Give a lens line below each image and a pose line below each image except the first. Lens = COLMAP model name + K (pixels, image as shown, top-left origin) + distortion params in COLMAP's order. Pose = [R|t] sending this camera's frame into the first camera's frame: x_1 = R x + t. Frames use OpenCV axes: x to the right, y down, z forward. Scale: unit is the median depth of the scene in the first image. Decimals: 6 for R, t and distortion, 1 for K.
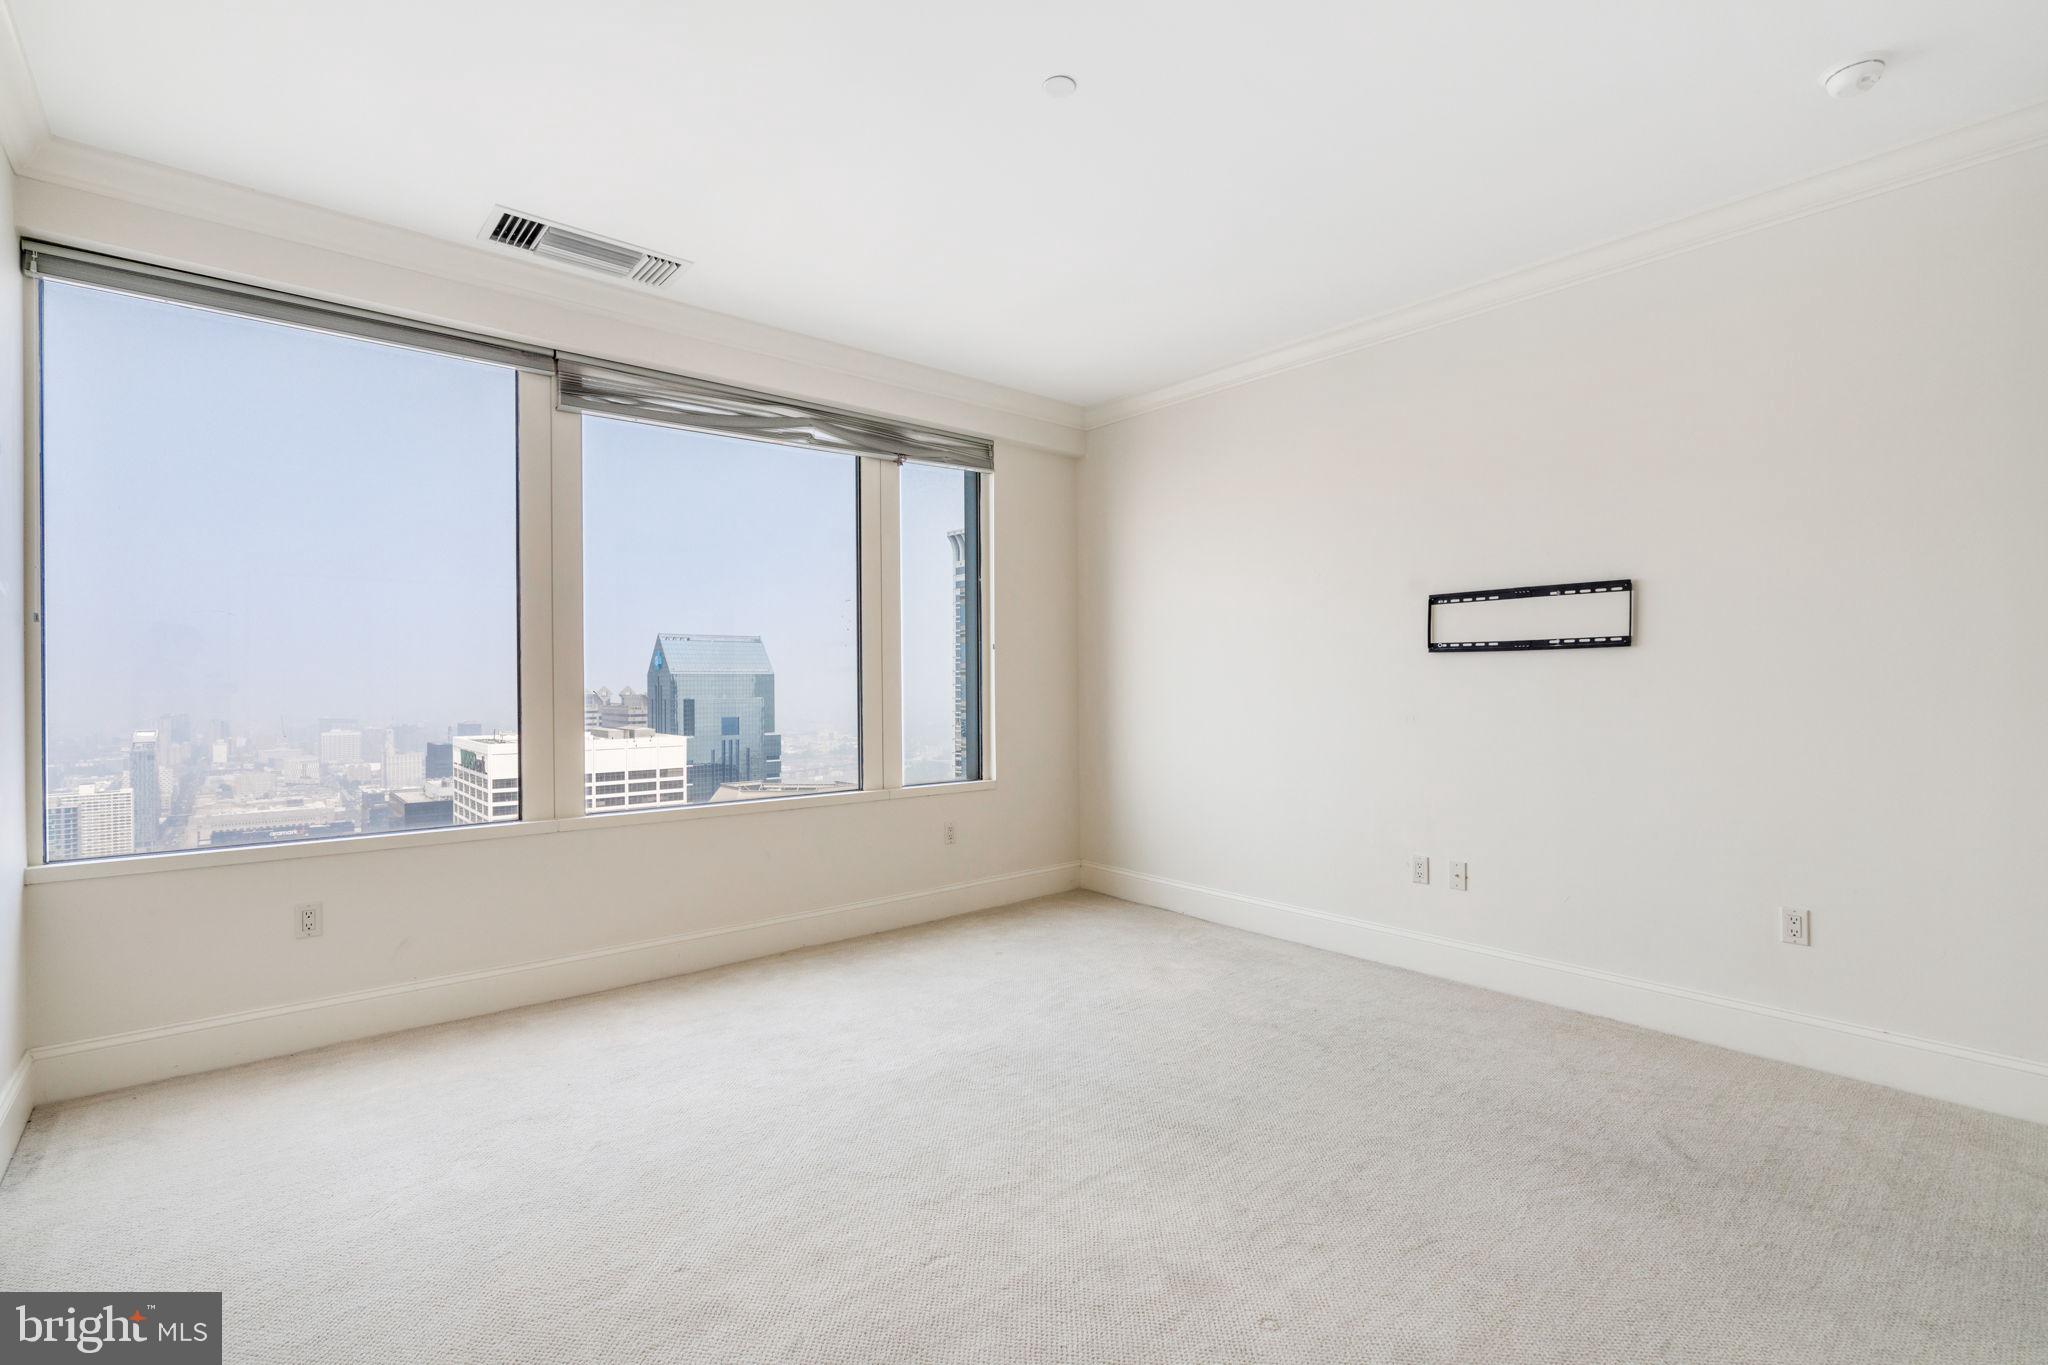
lens RADIAL K [[935.7, 0, 1030.7], [0, 935.7, 690.2], [0, 0, 1]] dist [0.001984, 0.000148]
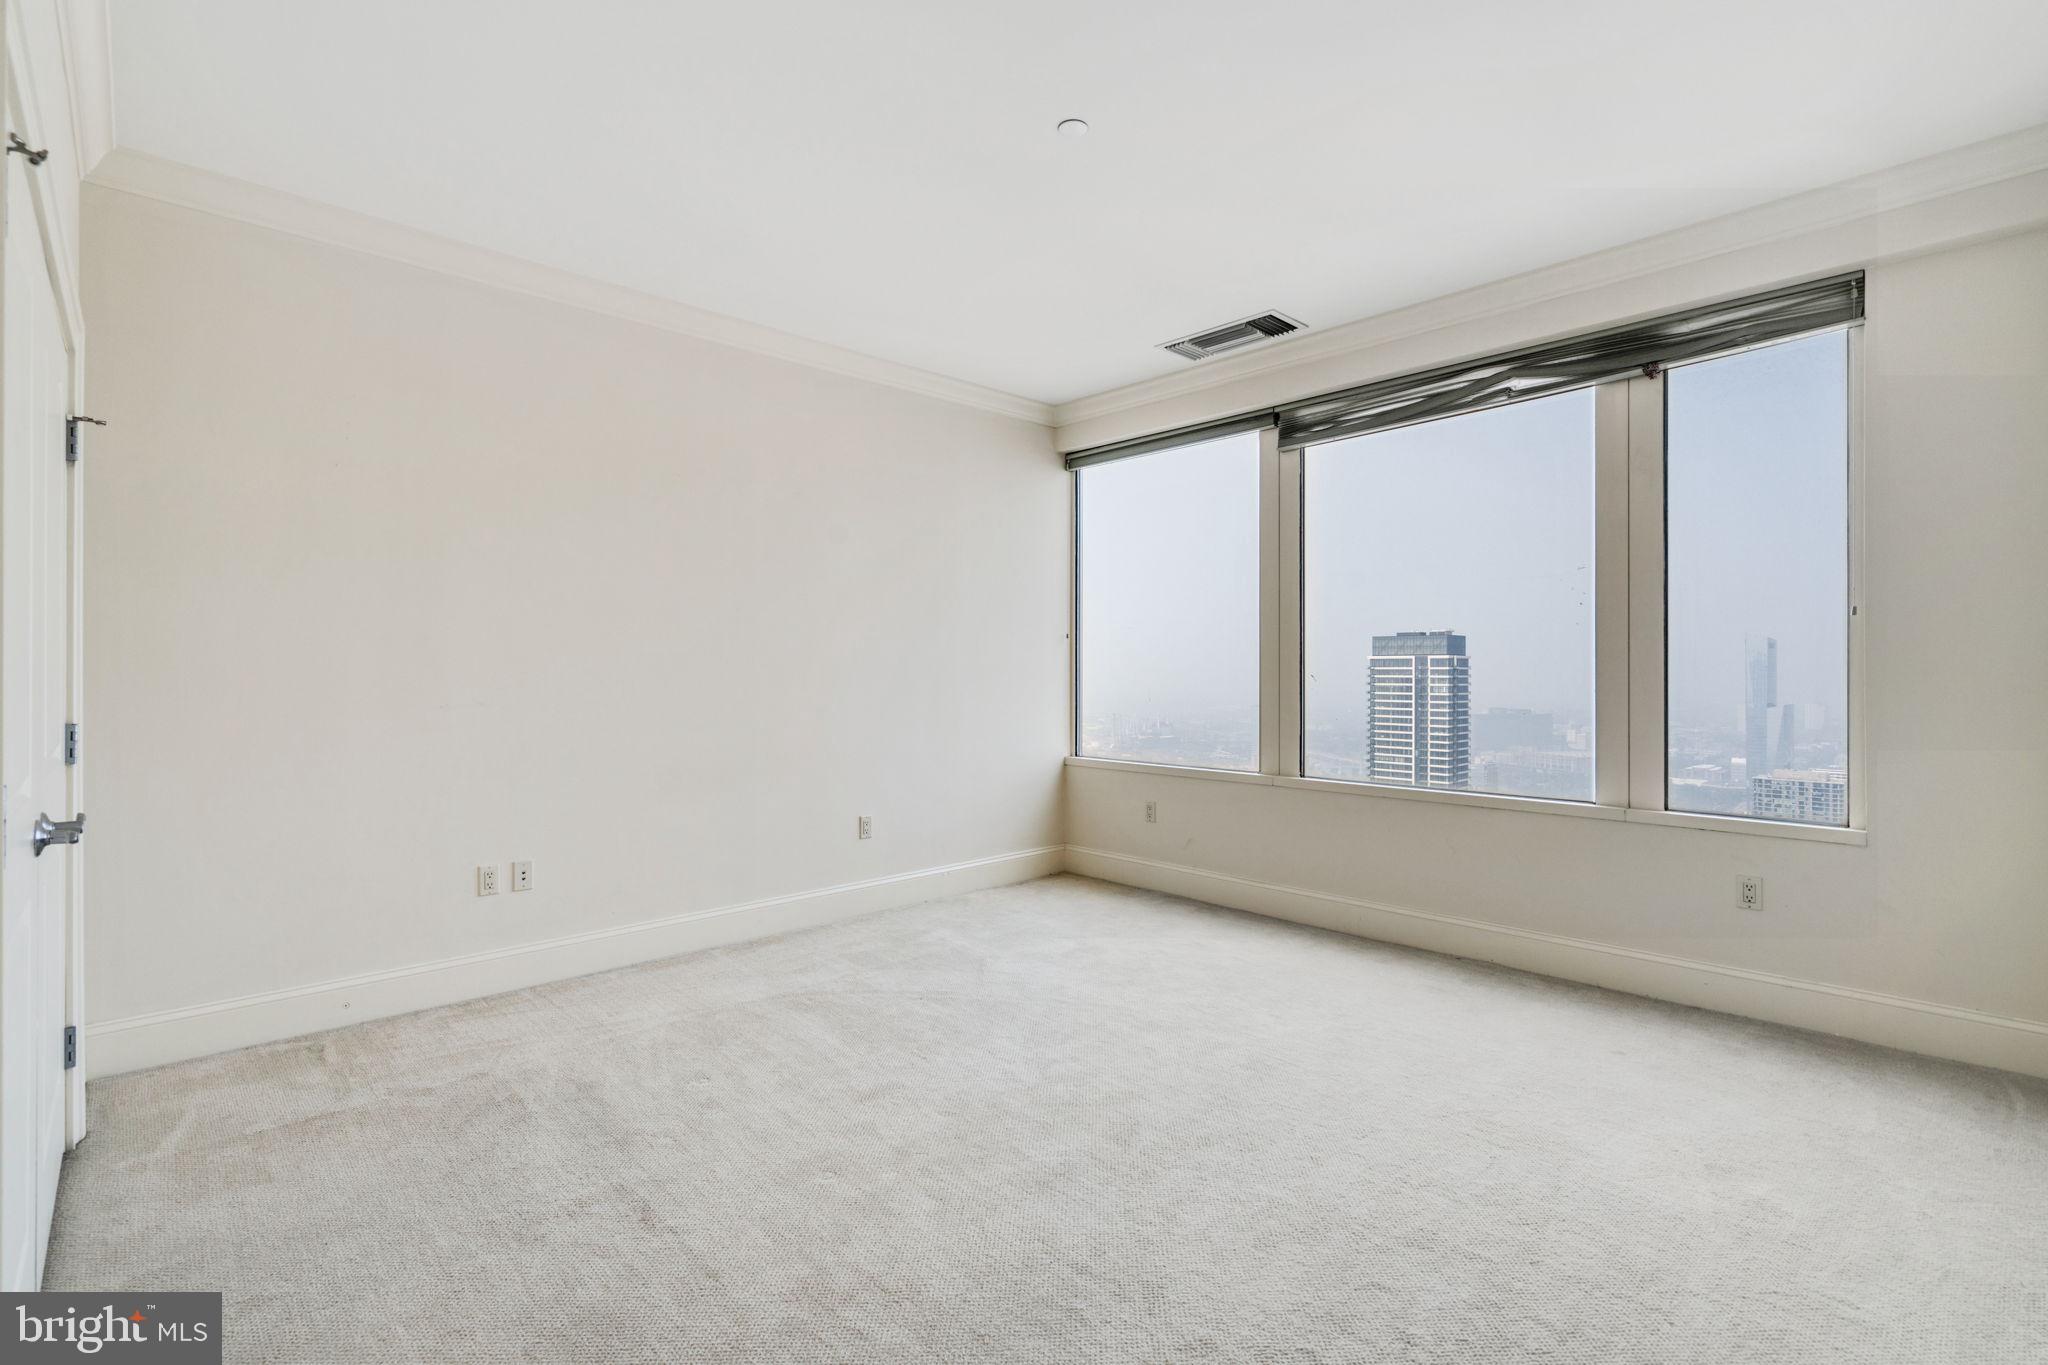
lens RADIAL K [[935.7, 0, 1045.2], [0, 935.7, 672.4], [0, 0, 1]] dist [0.001984, 0.000148]
pose [[0.066930, 0.006024, -0.997740, 0.650345], [-0.011219, 0.999923, 0.005285, -0.004385], [0.997695, 0.010840, 0.066992, 0.531485]]
